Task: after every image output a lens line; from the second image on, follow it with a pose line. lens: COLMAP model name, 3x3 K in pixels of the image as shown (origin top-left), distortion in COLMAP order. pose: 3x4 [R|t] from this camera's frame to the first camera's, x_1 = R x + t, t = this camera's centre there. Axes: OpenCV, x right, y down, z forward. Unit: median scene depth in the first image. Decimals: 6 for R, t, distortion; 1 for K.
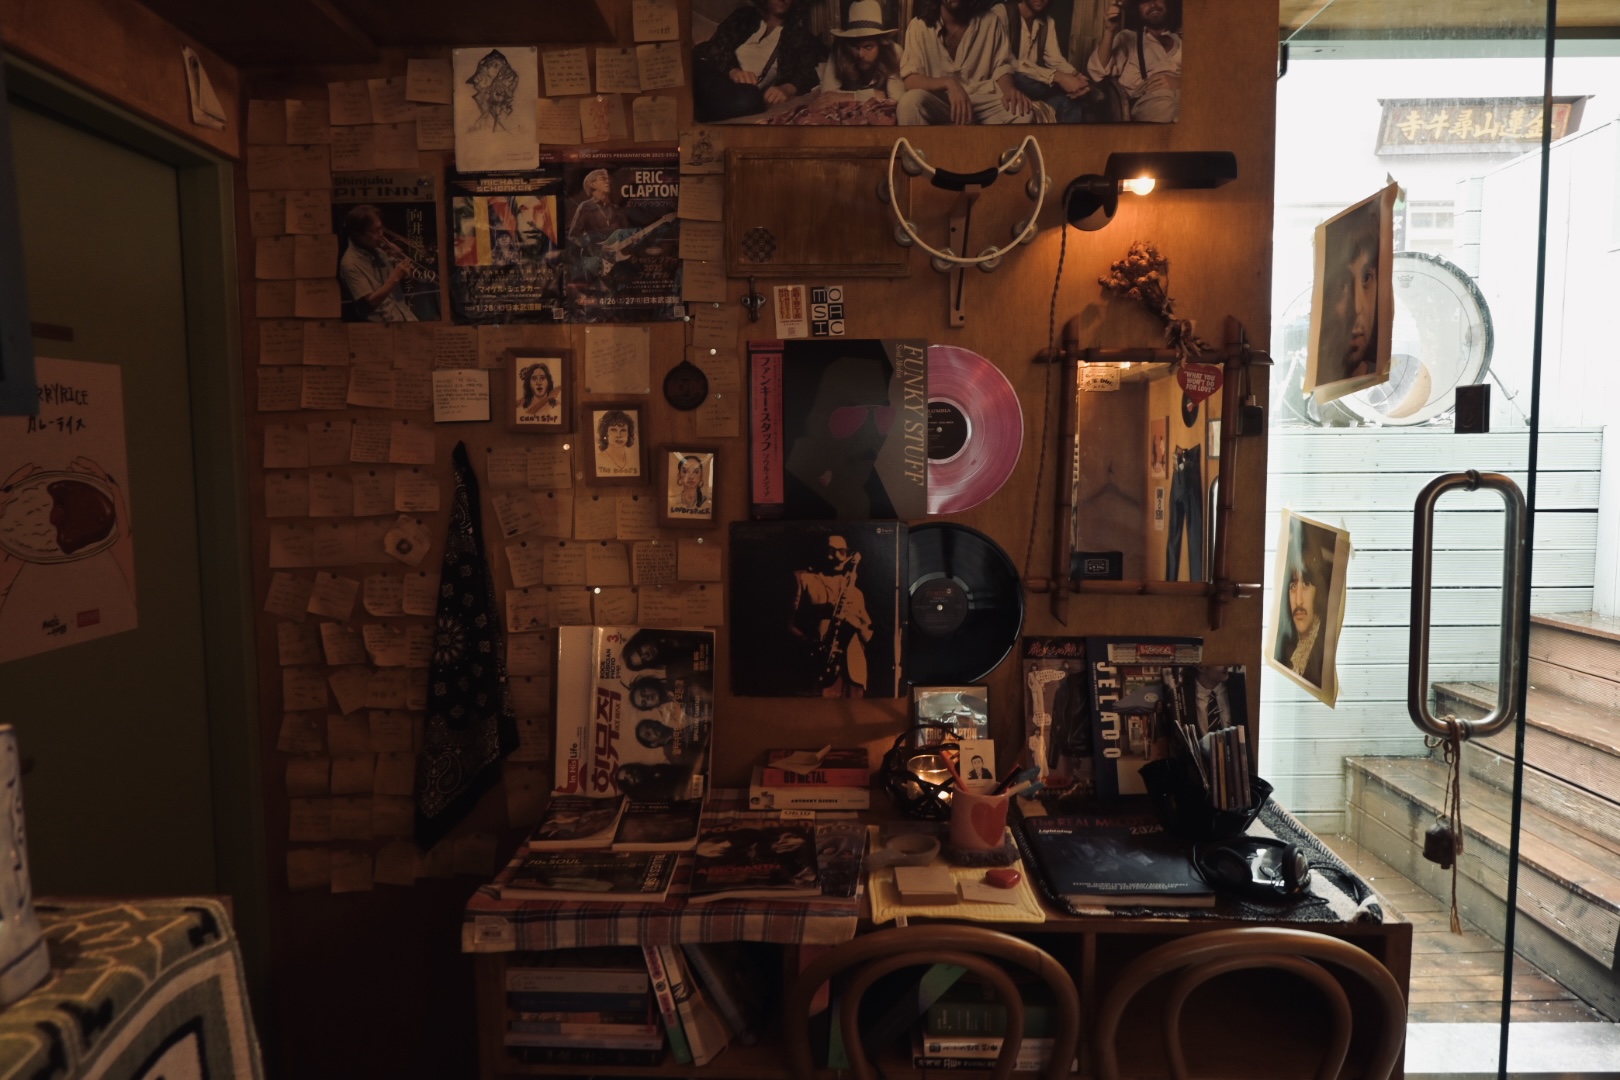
lens RADIAL K [[1064.8, 0, 809.3], [0, 1064.8, 548.8], [0, 0, 1]] dist [0.001594, 0.004384]
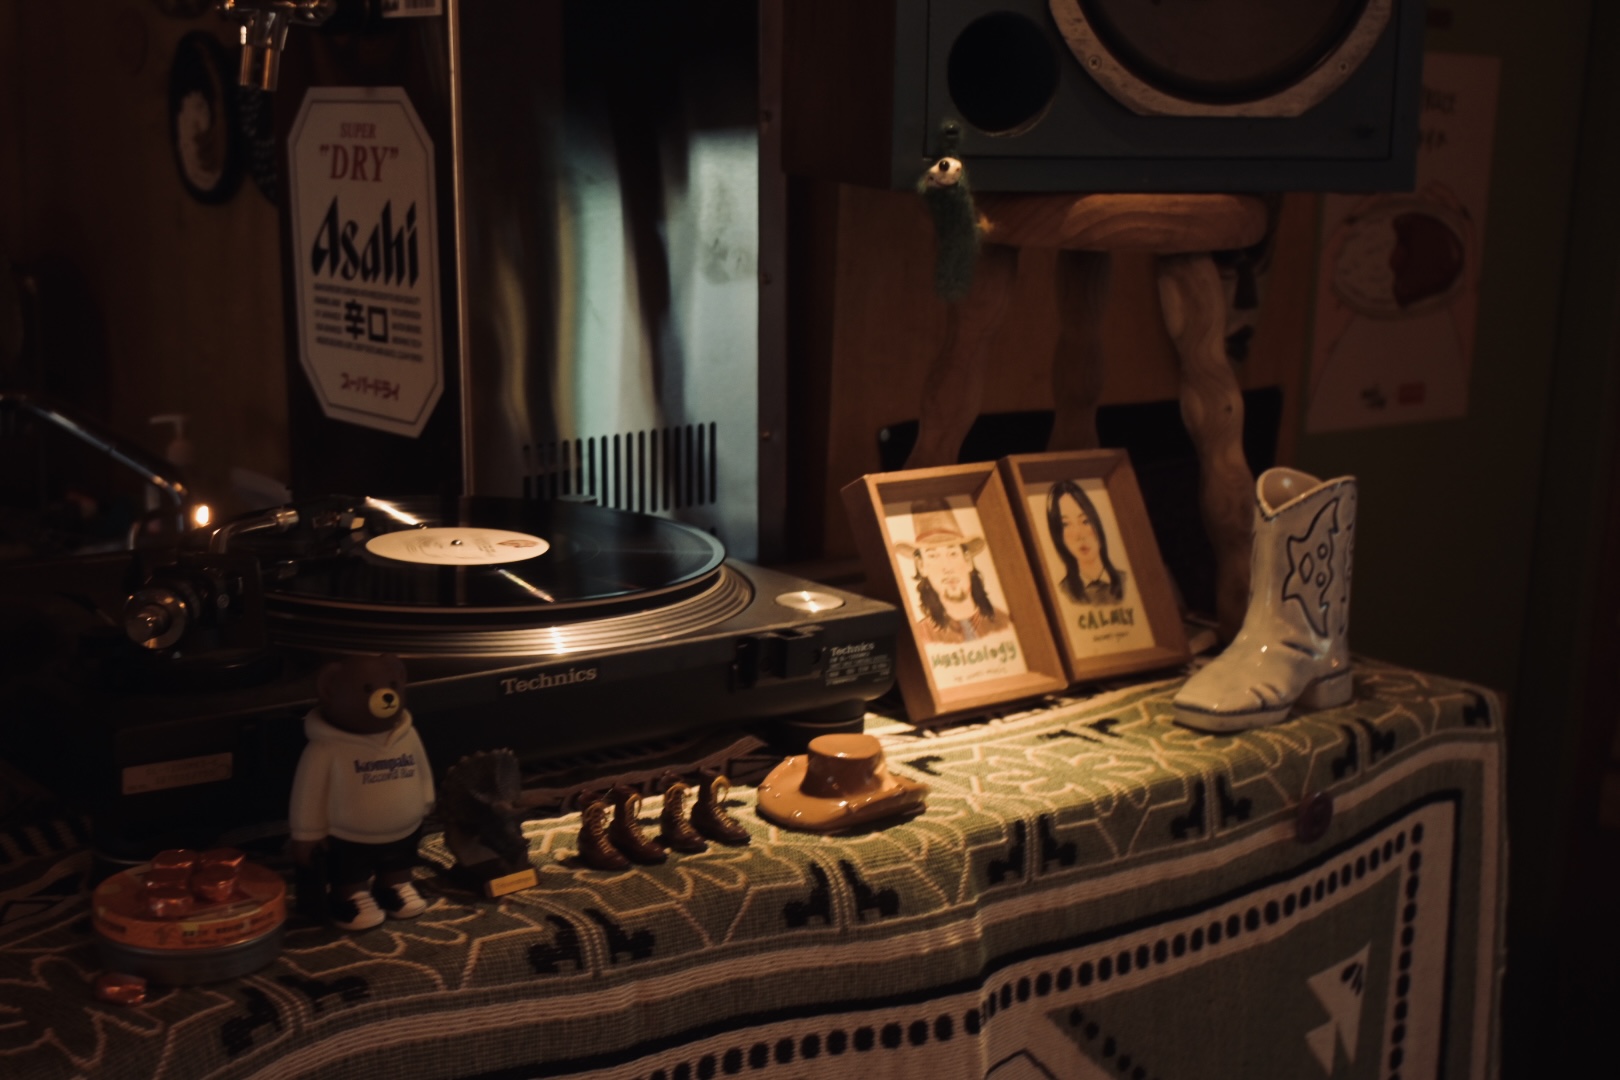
lens RADIAL K [[2092.9, 0, 808.8], [0, 2092.9, 542.3], [0, 0, 1]] dist [0.001903, 0.000000]
pose [[0.638048, 0.189911, -0.746210, 0.489074], [-0.110626, 0.981663, 0.155242, -0.040720], [0.762008, -0.016501, 0.647357, -0.782113]]
